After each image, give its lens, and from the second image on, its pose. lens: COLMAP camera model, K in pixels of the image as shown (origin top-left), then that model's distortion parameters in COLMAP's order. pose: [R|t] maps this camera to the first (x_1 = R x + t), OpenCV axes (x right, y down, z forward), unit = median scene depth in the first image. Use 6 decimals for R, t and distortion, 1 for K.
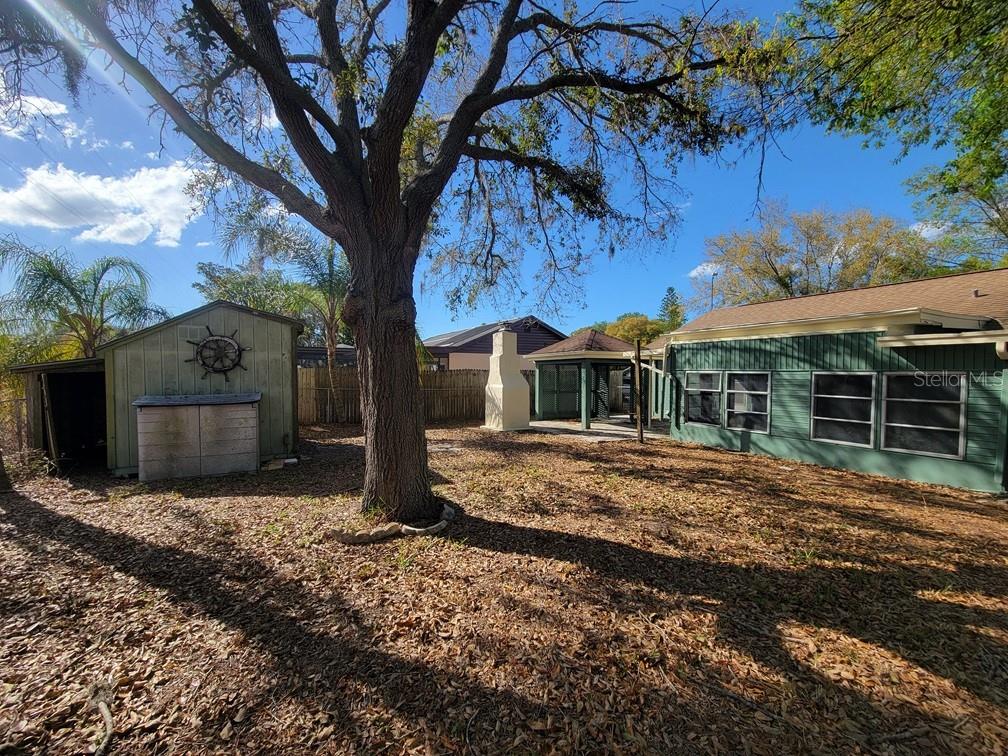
lens RADIAL K [[412.1, 0, 499.5], [0, 412.1, 384.0], [0, 0, 1]] dist [0.000169, -0.002142]
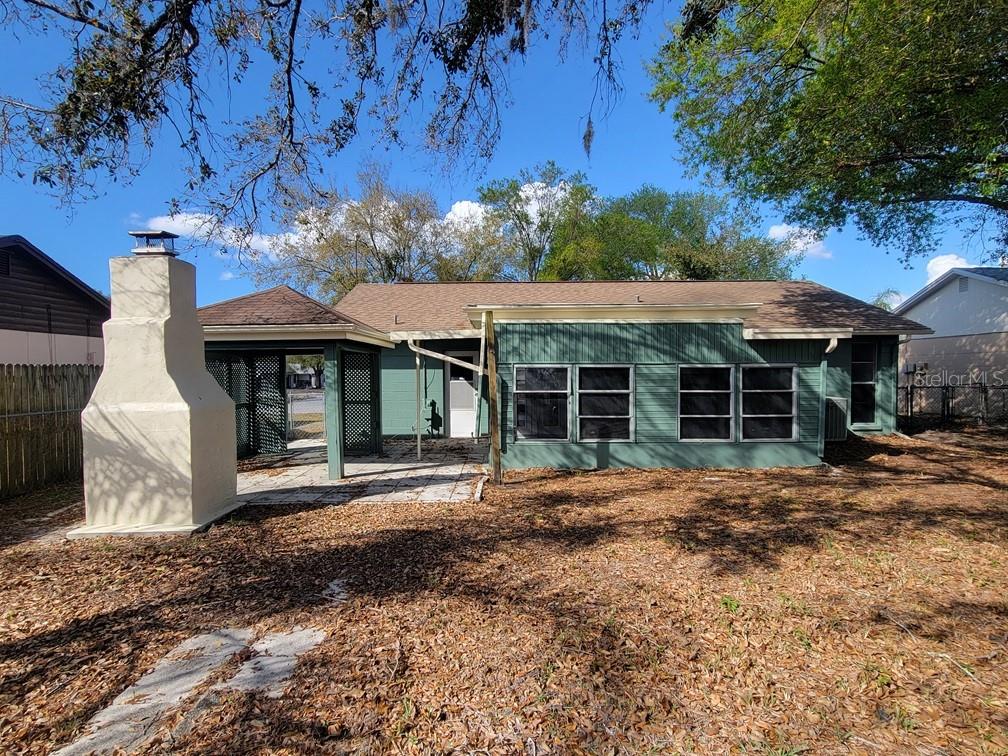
lens RADIAL K [[514.7, 0, 499.8], [0, 514.7, 383.8], [0, 0, 1]] dist [0.001256, 0.001133]
pose [[0.477295, -0.033678, 0.878097, -0.449161], [0.032667, 0.999255, 0.020569, -0.027990], [-0.878136, 0.018867, 0.478040, 0.946666]]
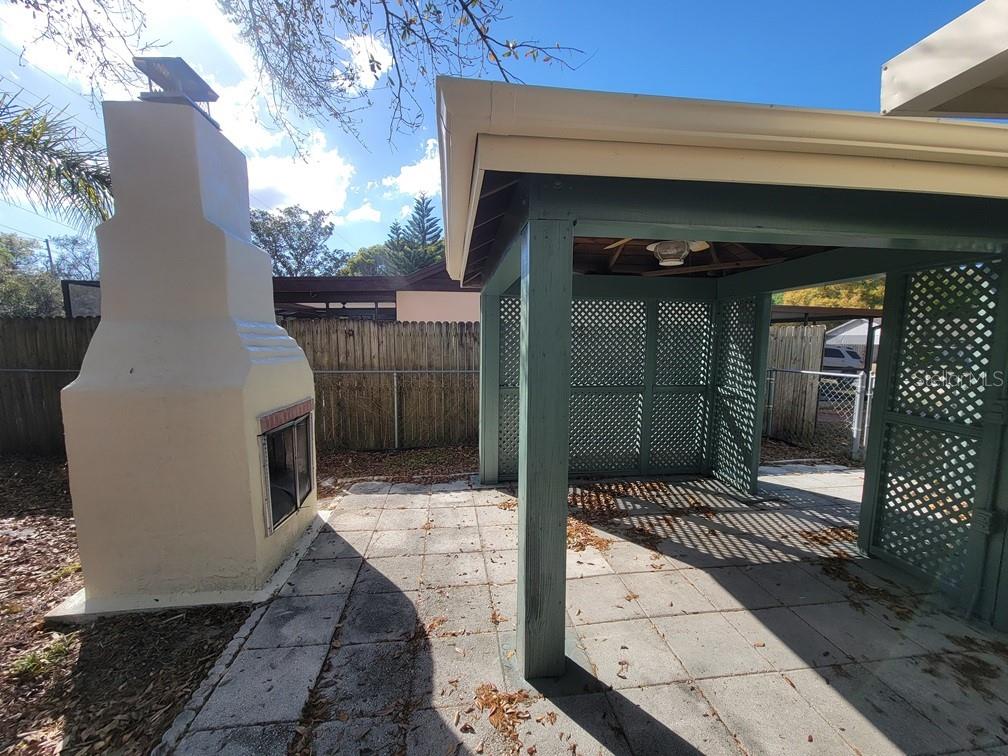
lens RADIAL K [[412.1, 0, 499.5], [0, 412.1, 384.0], [0, 0, 1]] dist [0.000169, -0.002142]
pose [[0.933690, 0.035048, -0.356364, 0.453273], [-0.005713, 0.996530, 0.083039, -0.020944], [0.358038, -0.075496, 0.930650, 1.563456]]
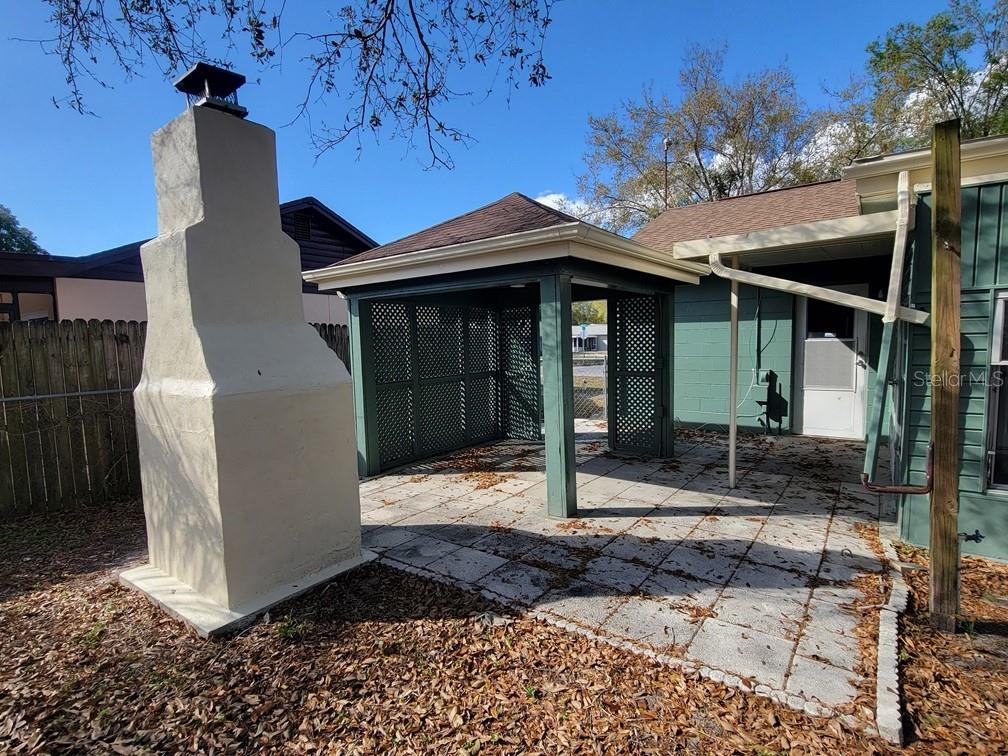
lens RADIAL K [[514.7, 0, 499.8], [0, 514.7, 383.8], [0, 0, 1]] dist [0.001256, 0.001133]
pose [[0.904364, -0.067783, 0.421345, 0.049733], [0.041736, 0.996621, 0.070748, -0.016527], [-0.424716, -0.046397, 0.904137, 1.279537]]
